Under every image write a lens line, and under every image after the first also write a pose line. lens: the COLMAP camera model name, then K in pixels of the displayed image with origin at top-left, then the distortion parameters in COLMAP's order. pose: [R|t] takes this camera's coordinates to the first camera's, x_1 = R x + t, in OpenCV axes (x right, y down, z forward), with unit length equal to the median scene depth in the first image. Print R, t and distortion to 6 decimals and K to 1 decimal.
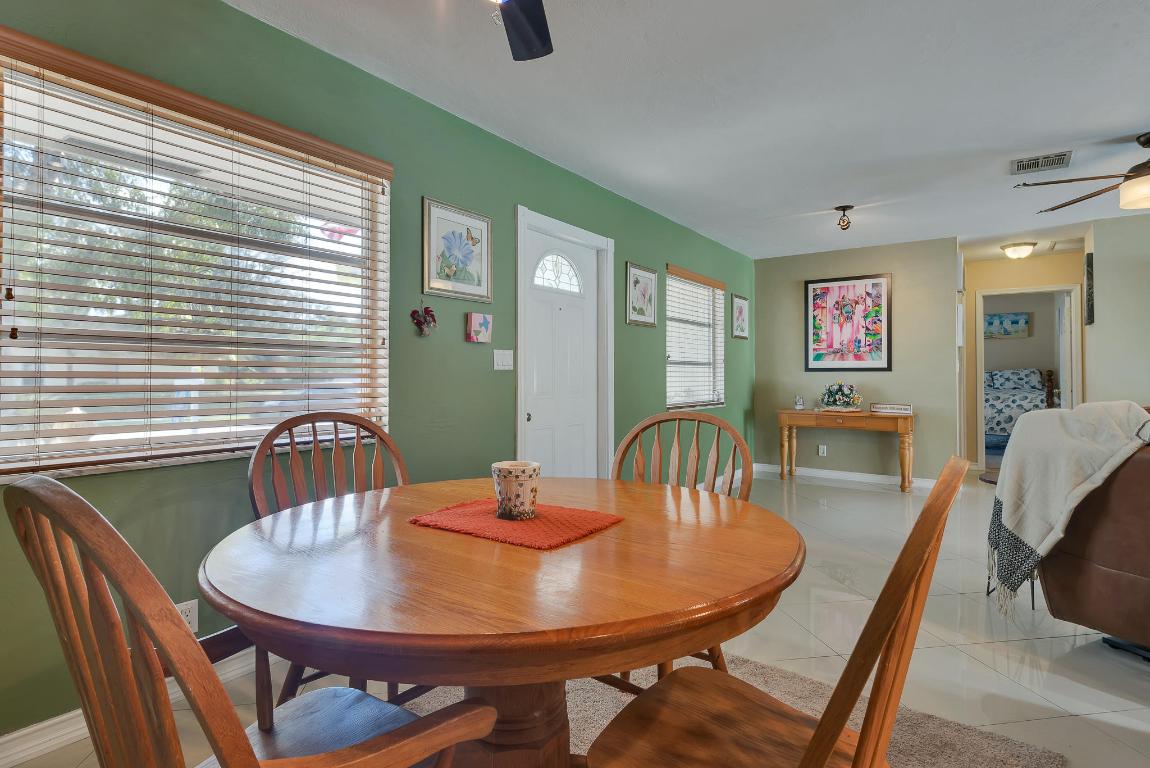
lens RADIAL K [[575.1, 0, 576.9], [0, 575.1, 377.2], [0, 0, 1]] dist [0.001929, 0.000440]
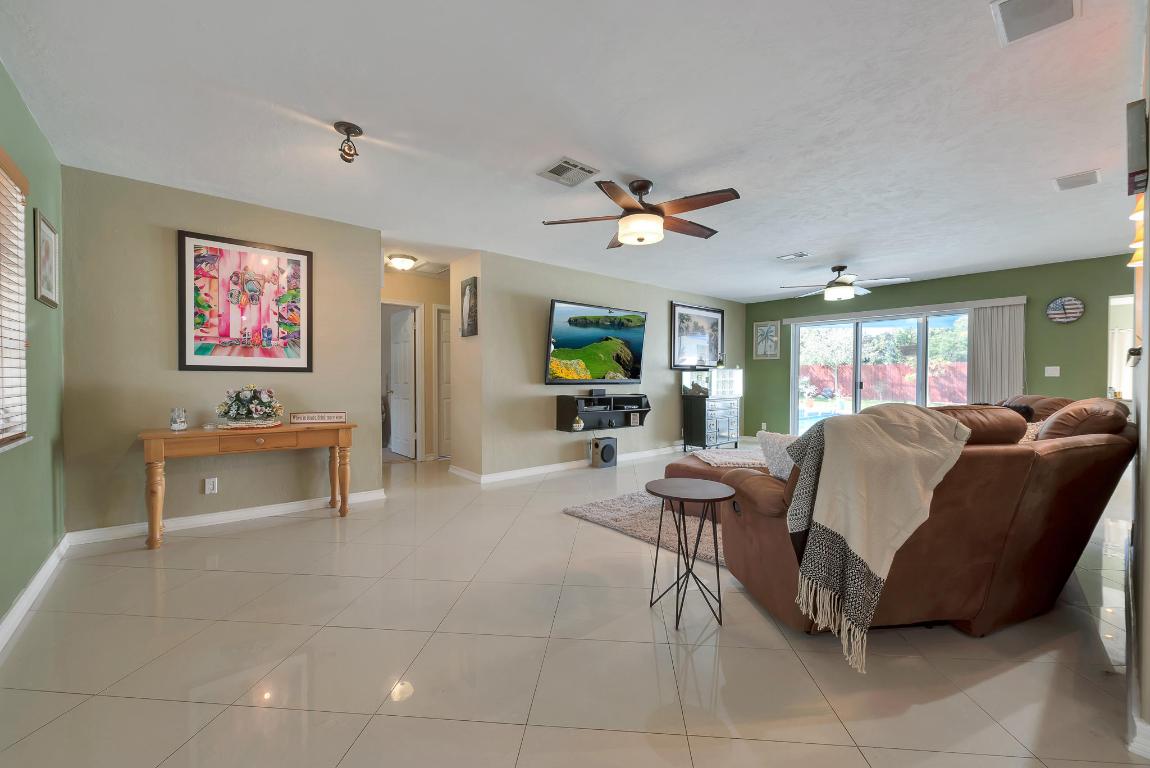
lens RADIAL K [[460.6, 0, 575.8], [0, 460.6, 387.6], [0, 0, 1]] dist [-0.007382, 0.000176]
pose [[0.241168, -0.017093, 0.970333, 0.001642], [-0.002340, 0.999832, 0.018194, -0.000865], [-0.970480, -0.006659, 0.241088, 0.459067]]
